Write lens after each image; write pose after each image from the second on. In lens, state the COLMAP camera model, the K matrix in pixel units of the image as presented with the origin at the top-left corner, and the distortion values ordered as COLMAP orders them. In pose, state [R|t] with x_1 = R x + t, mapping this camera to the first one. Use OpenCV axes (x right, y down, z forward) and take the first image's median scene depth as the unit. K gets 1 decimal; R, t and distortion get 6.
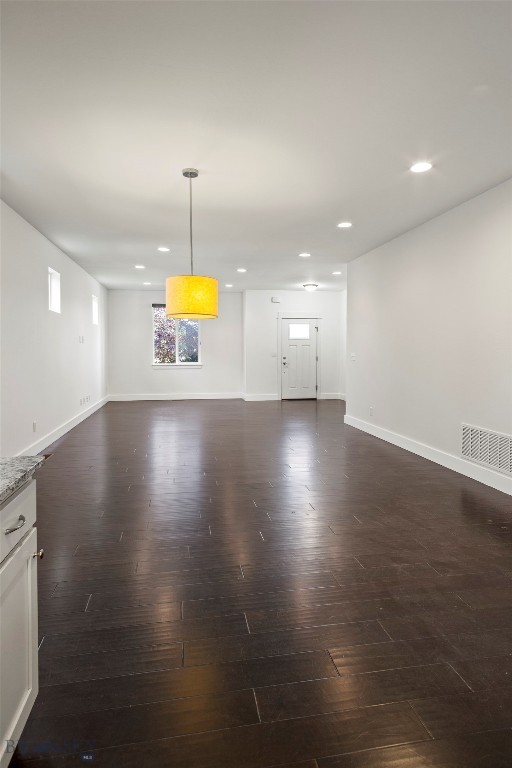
lens RADIAL K [[444.2, 0, 258.6], [0, 444.2, 371.6], [0, 0, 1]] dist [0.000747, 0.000286]
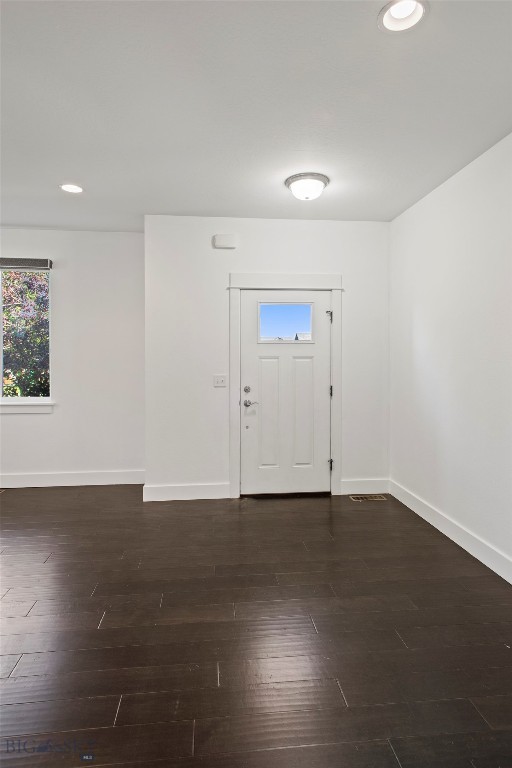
lens RADIAL K [[432.4, 0, 253.7], [0, 432.4, 366.0], [0, 0, 1]] dist [0.001920, -0.000827]
pose [[0.996582, 0.000305, -0.082607, 0.095485], [-0.001494, 0.999896, -0.014323, -0.046246], [0.082594, 0.014397, 0.996479, 0.618665]]
